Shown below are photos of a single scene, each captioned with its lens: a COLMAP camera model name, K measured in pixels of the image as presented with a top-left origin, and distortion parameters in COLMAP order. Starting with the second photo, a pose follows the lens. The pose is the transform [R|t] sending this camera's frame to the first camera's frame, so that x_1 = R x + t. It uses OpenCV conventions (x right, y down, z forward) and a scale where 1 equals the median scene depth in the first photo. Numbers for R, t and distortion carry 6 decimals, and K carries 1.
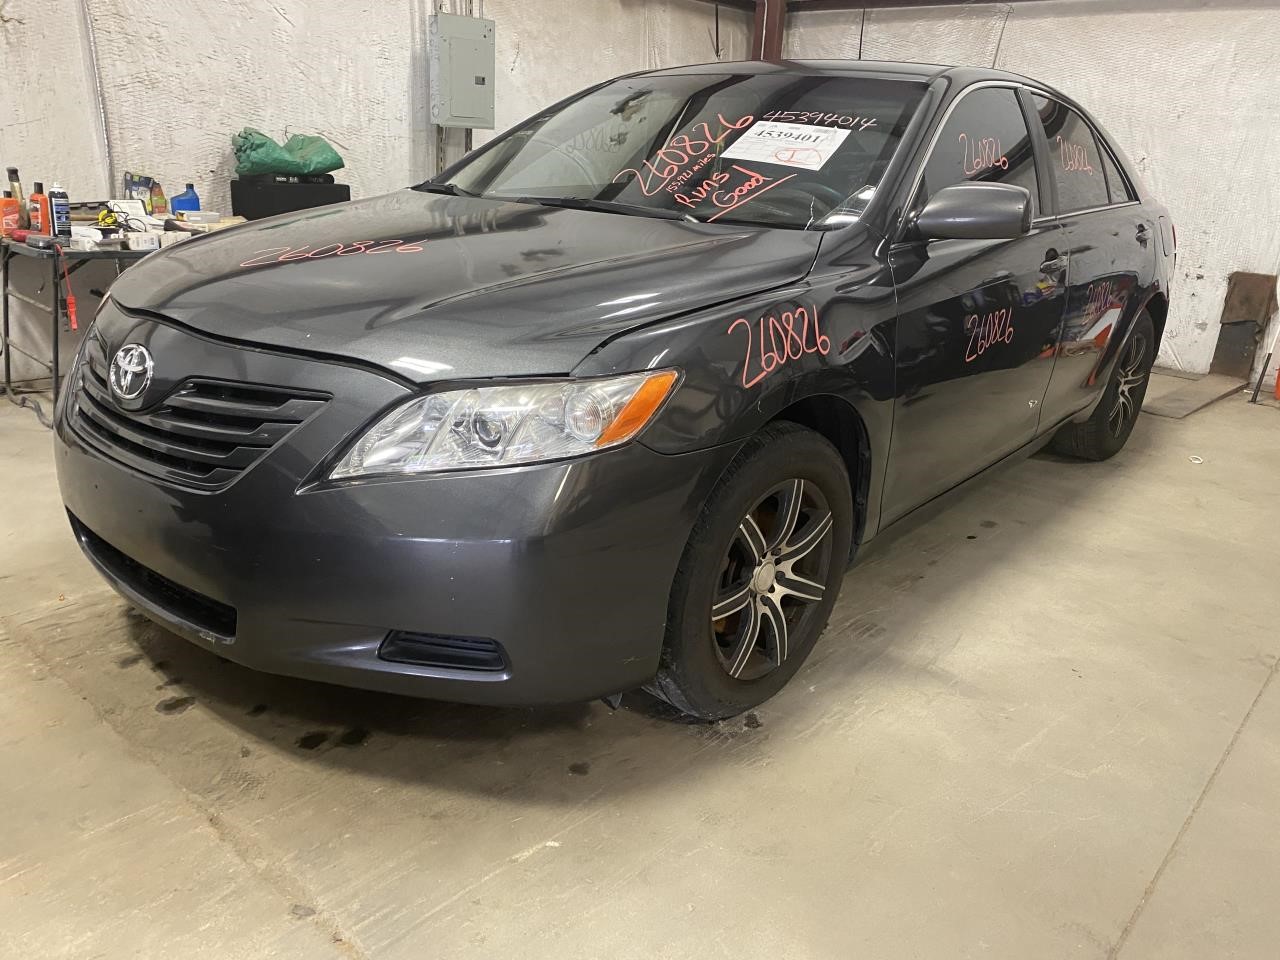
lens RADIAL K [[1037.5, 0, 640.0], [0, 1037.5, 480.0], [0, 0, 1]] dist [0.006557, 0.001604]
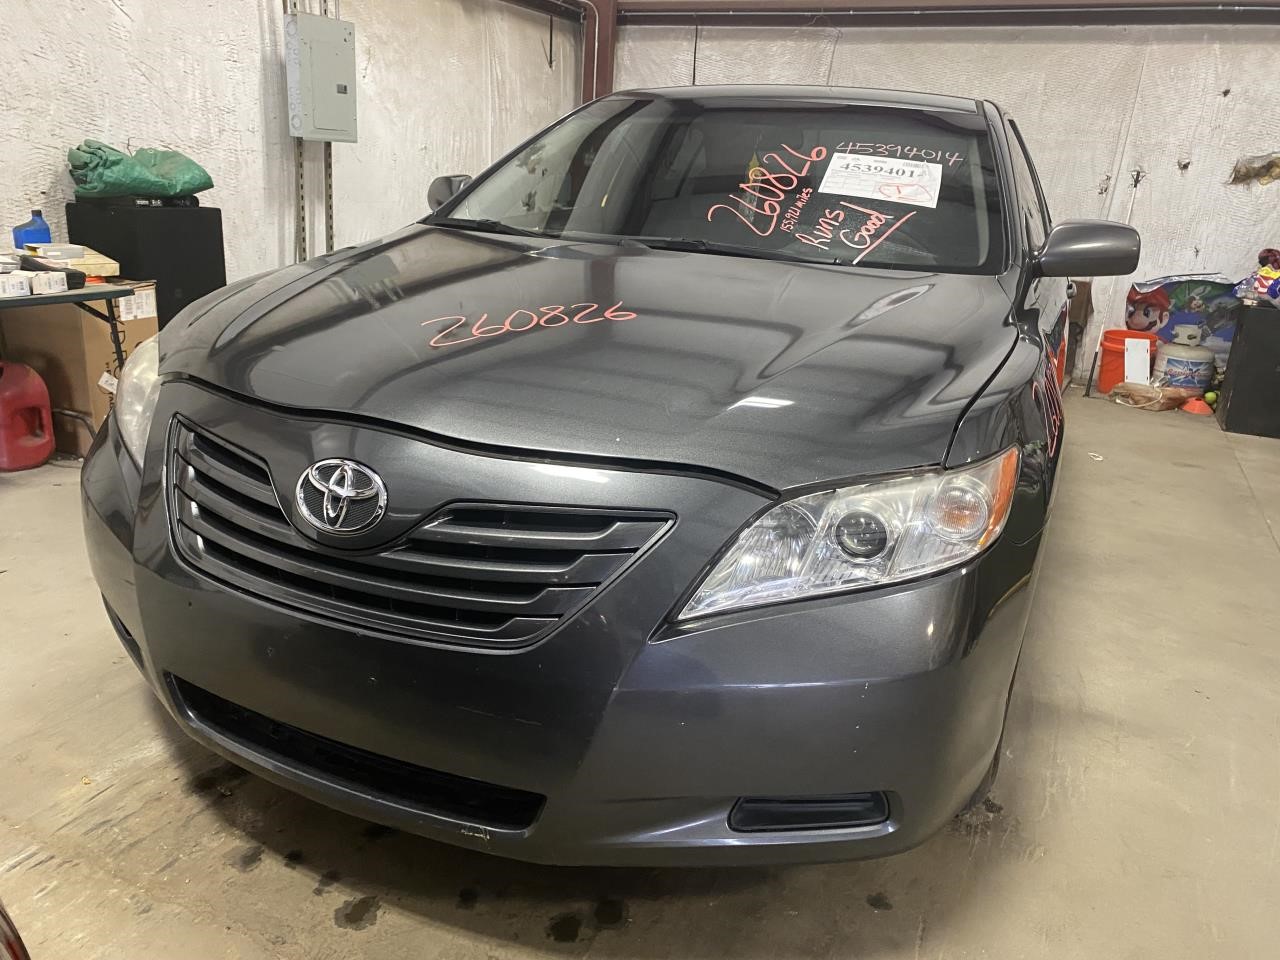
lens RADIAL K [[1030.1, 0, 660.7], [0, 1030.1, 460.6], [0, 0, 1]] dist [0.009355, -0.003520]
pose [[0.956124, -0.075000, 0.283201, -0.183560], [0.079934, 0.996783, -0.005892, -0.041046], [-0.281848, 0.028271, 0.959043, 0.084332]]
